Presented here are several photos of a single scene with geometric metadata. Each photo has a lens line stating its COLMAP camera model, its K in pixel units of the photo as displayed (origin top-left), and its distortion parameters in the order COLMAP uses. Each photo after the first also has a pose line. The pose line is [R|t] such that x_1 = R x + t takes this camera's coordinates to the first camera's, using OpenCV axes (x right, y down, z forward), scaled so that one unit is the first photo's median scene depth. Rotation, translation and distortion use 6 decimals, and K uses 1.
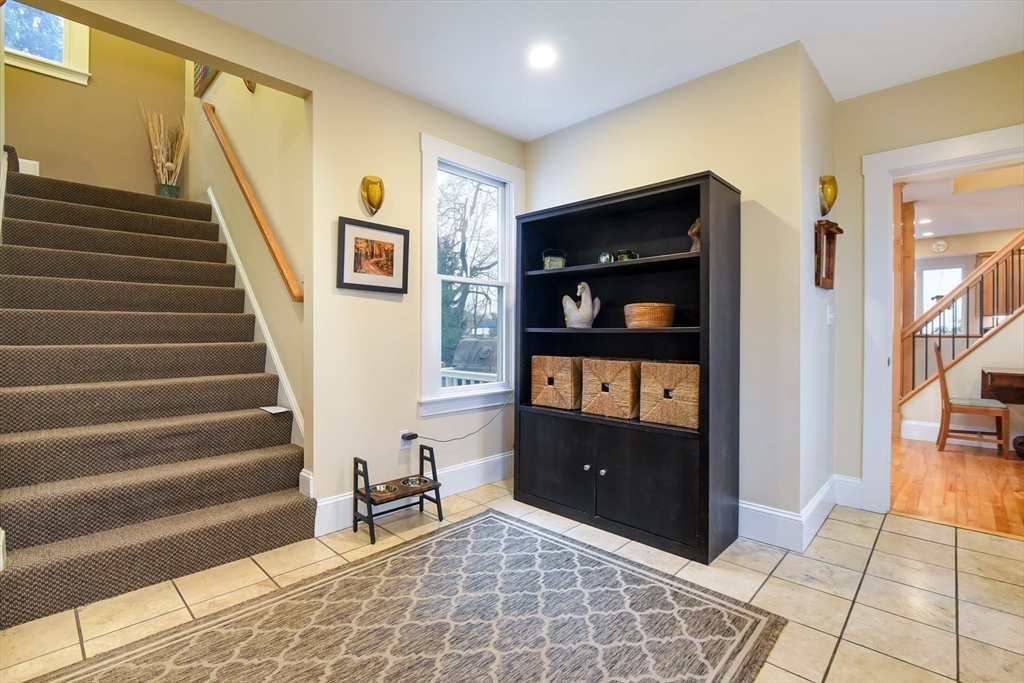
lens RADIAL K [[475.2, 0, 509.0], [0, 475.2, 336.5], [0, 0, 1]] dist [-0.018511, -0.000265]
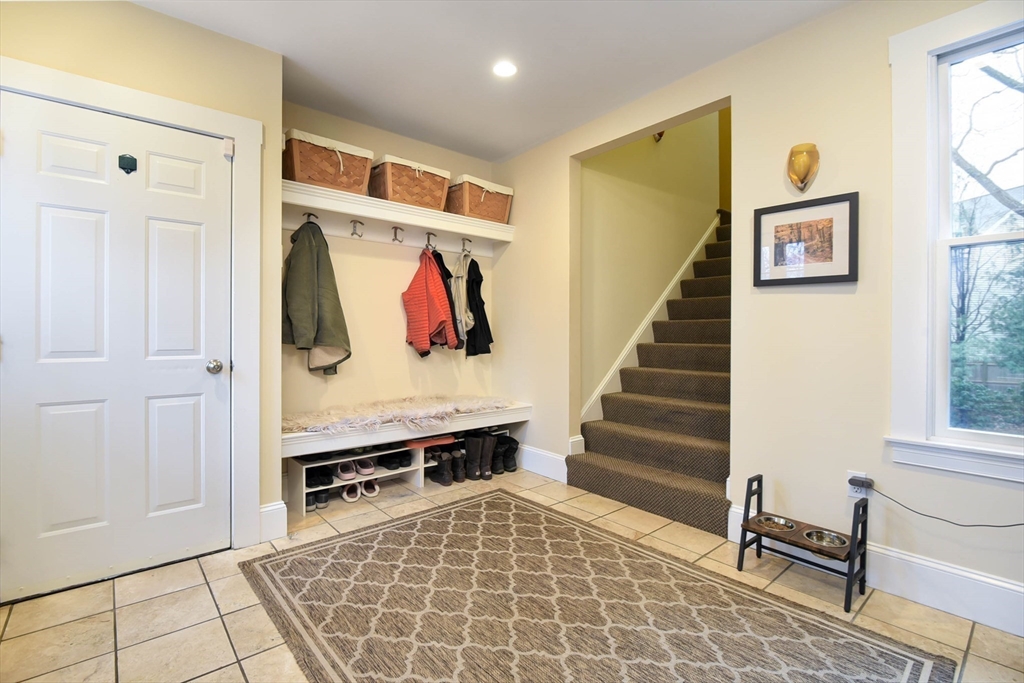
lens RADIAL K [[475.2, 0, 509.0], [0, 475.2, 336.5], [0, 0, 1]] dist [-0.018511, -0.000265]
pose [[-0.107178, 0.003937, -0.994232, 0.615726], [-0.013197, 0.999898, 0.005382, -0.003756], [0.994152, 0.013697, -0.107115, 0.625169]]
